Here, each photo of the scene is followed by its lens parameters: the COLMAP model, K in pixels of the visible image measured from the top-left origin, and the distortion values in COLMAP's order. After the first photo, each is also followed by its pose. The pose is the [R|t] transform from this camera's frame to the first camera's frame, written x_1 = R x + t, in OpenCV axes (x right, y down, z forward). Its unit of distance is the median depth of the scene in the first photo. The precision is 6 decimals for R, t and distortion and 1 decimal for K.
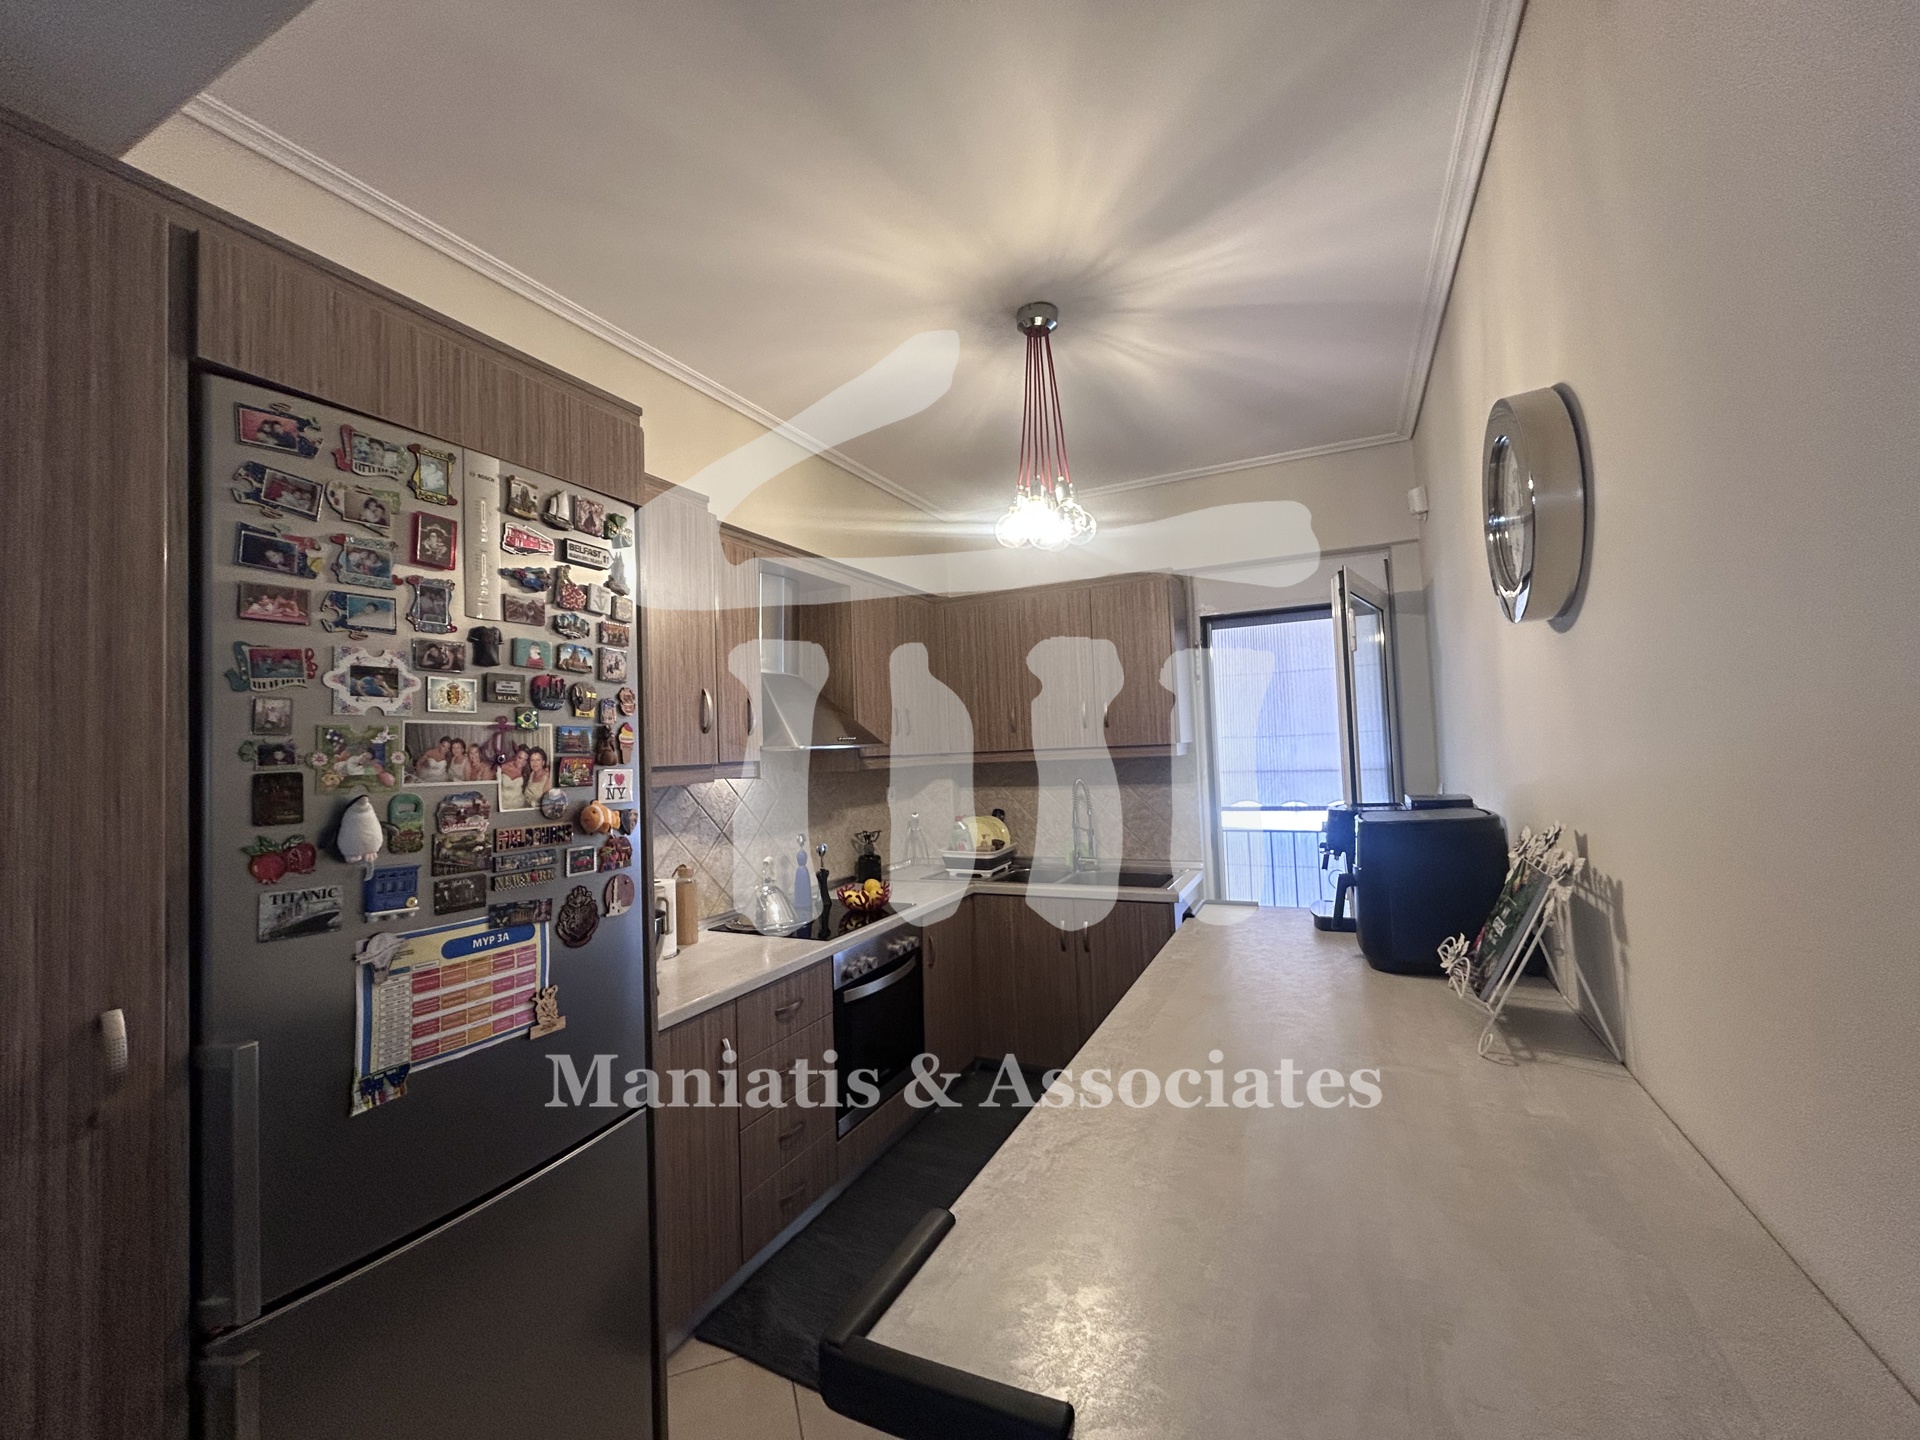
lens RADIAL K [[780.2, 0, 963.5], [0, 780.2, 719.5], [0, 0, 1]] dist [-0.000837, 0.000803]
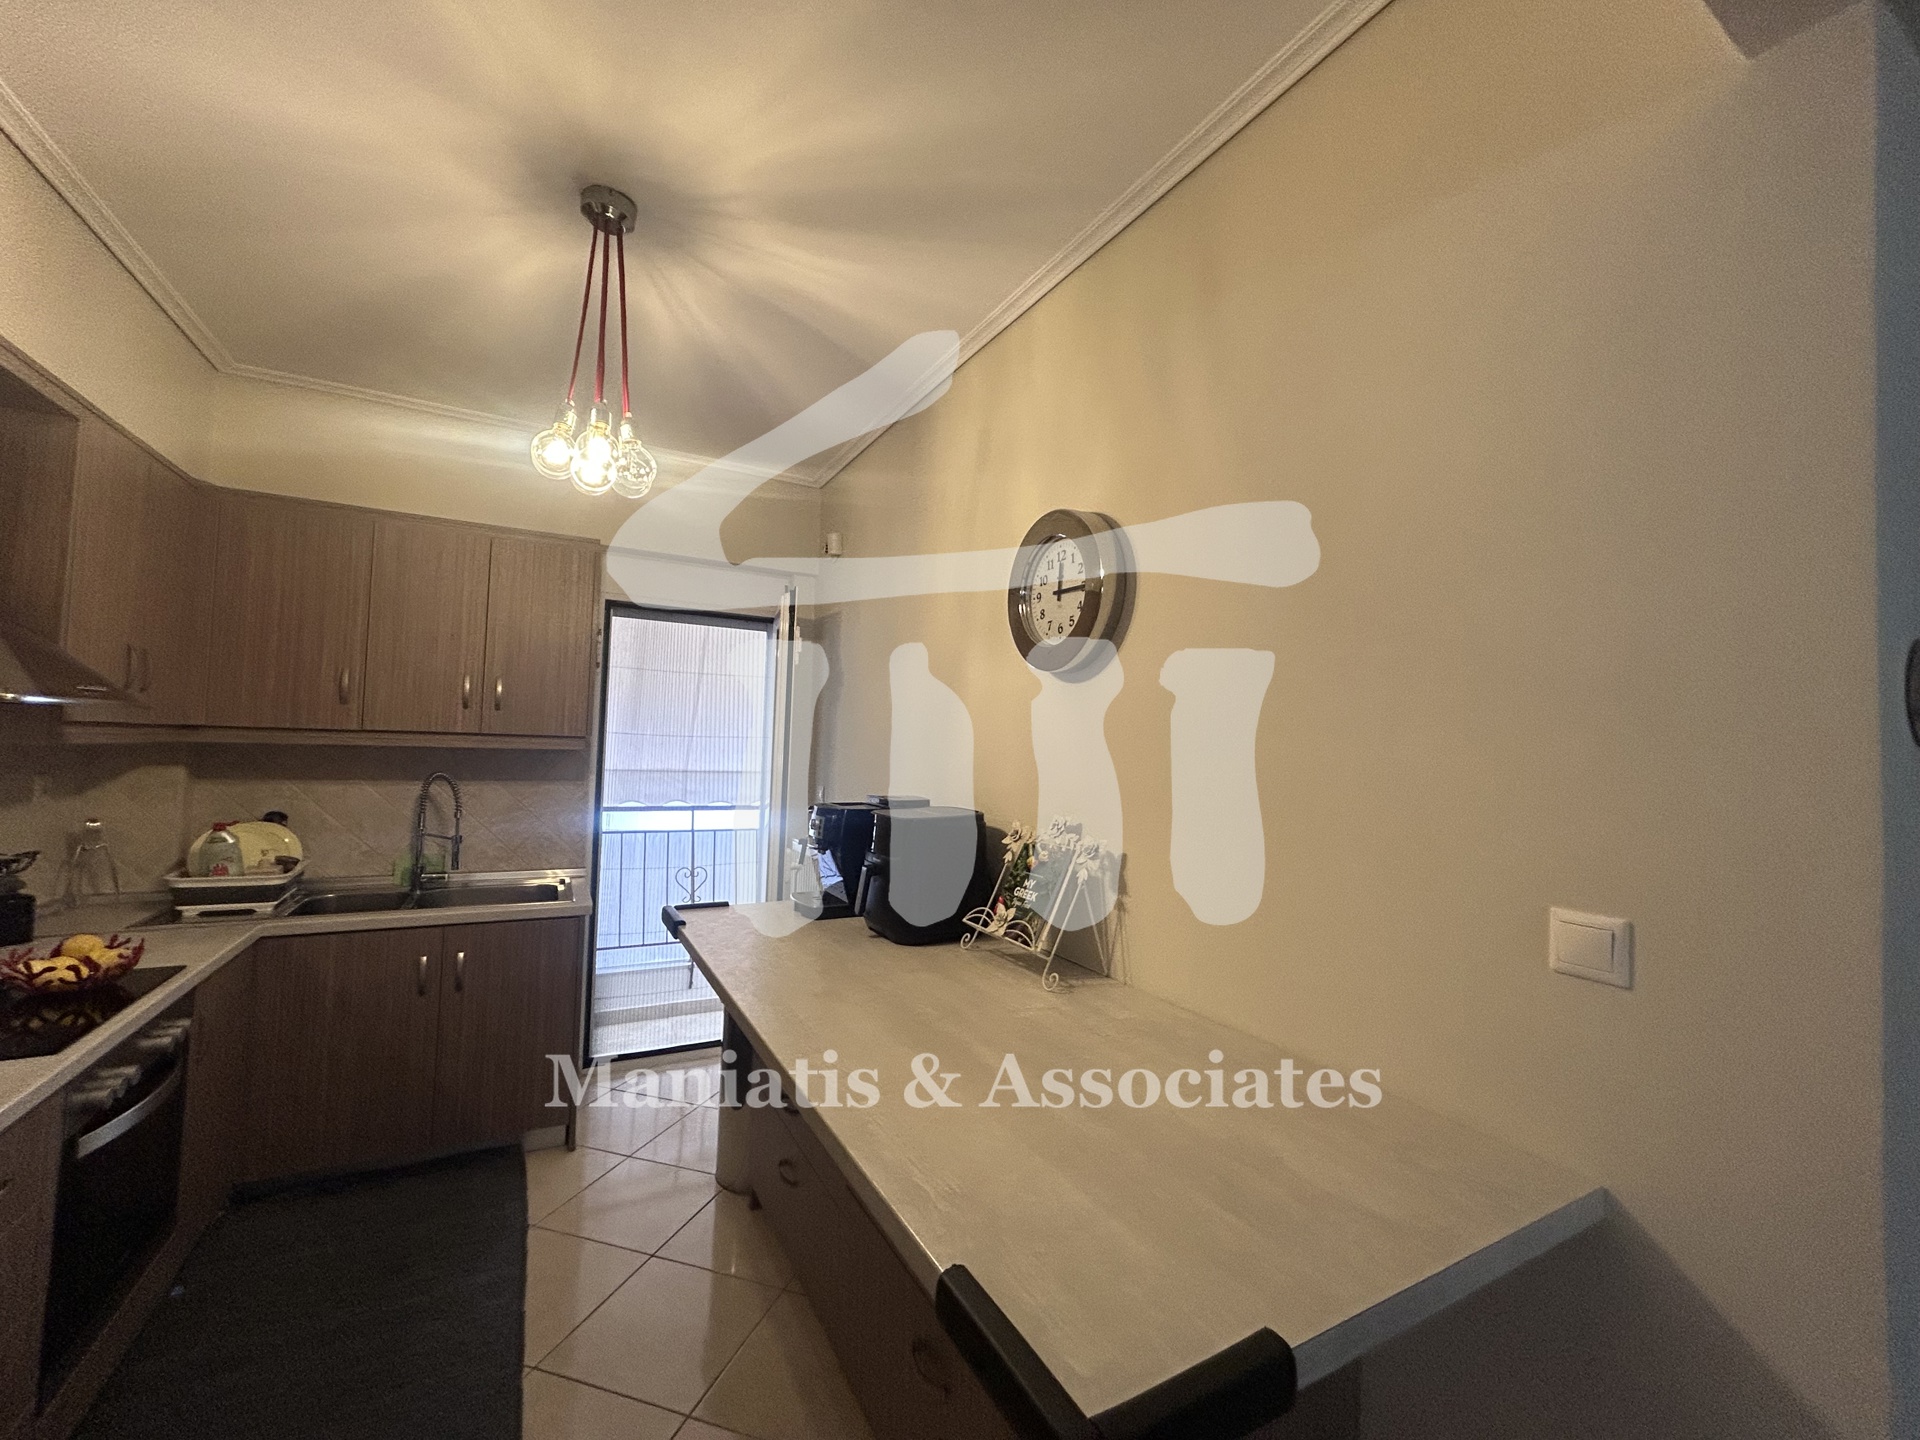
lens RADIAL K [[780.2, 0, 963.5], [0, 780.2, 719.5], [0, 0, 1]] dist [-0.000837, 0.000803]
pose [[0.575913, 0.088059, 0.812754, -0.502412], [-0.087120, 0.995131, -0.046087, 0.037183], [-0.812856, -0.044265, 0.580781, 0.328409]]
